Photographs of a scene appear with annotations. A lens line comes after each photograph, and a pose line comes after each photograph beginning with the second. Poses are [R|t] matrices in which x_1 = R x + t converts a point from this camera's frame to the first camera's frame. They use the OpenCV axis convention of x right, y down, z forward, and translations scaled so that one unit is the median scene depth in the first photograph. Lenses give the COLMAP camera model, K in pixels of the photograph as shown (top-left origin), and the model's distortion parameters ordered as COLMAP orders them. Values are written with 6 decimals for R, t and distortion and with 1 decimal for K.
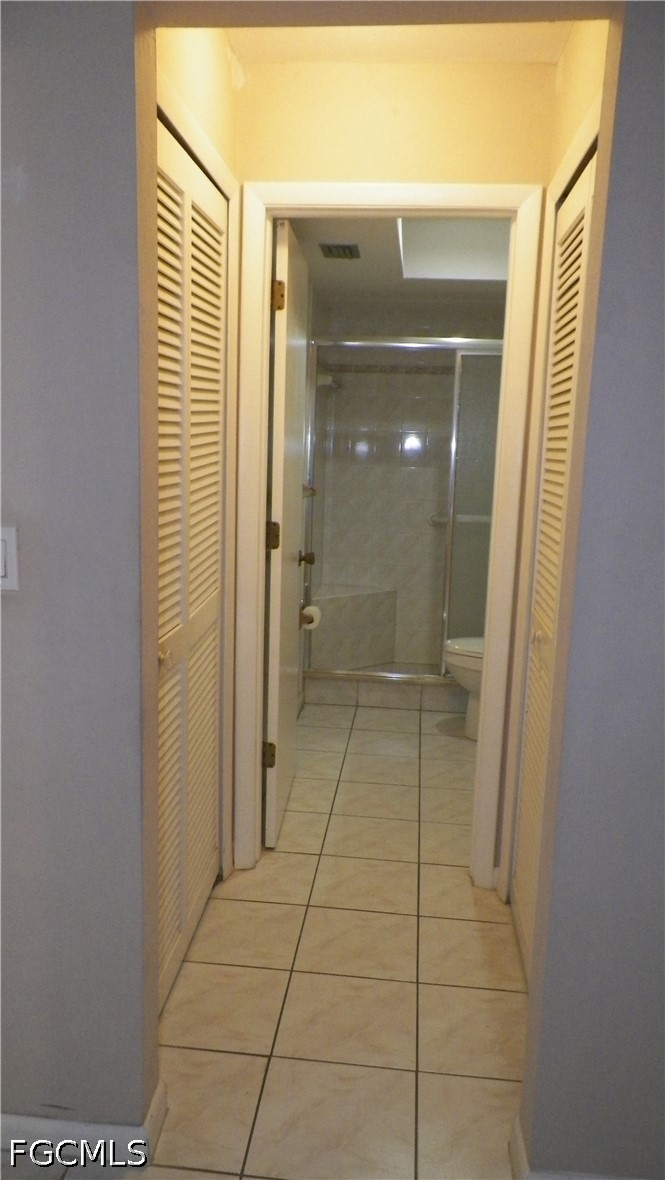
lens RADIAL K [[879.8, 0, 332.5], [0, 879.8, 590.0], [0, 0, 1]] dist [0.006141, 0.002010]
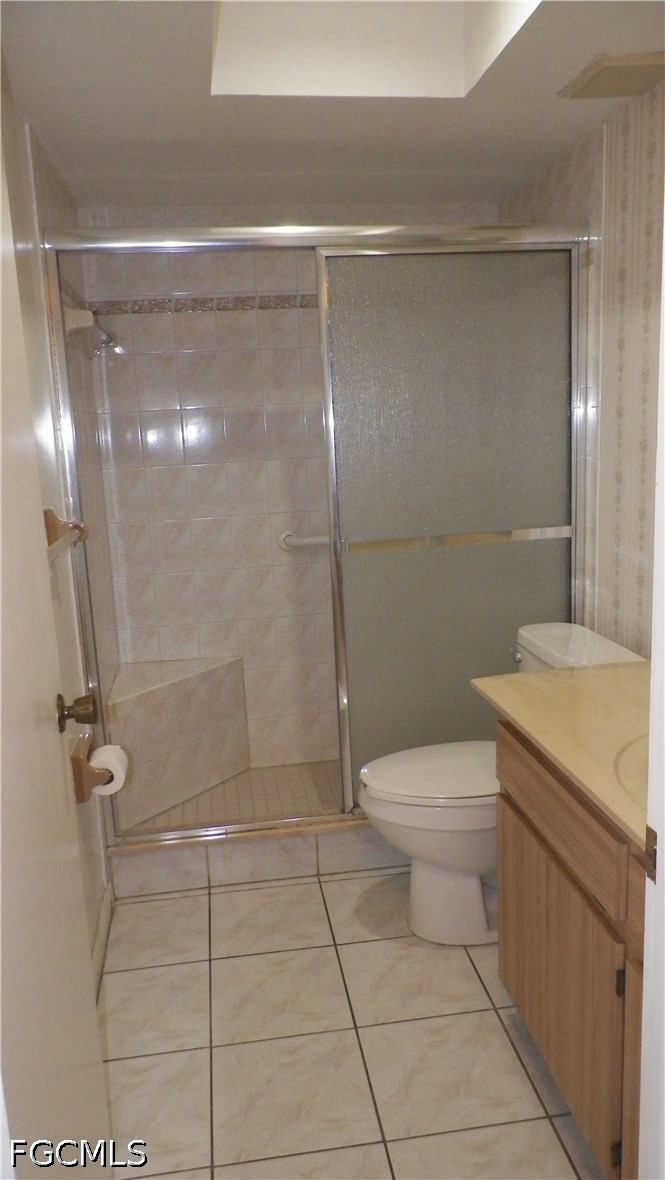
lens RADIAL K [[879.8, 0, 332.5], [0, 879.8, 590.0], [0, 0, 1]] dist [0.006141, 0.002010]
pose [[0.967784, -0.118866, 0.221958, 0.000944], [0.115950, 0.992910, 0.026171, -0.068035], [-0.223495, 0.000408, 0.974705, 0.434527]]
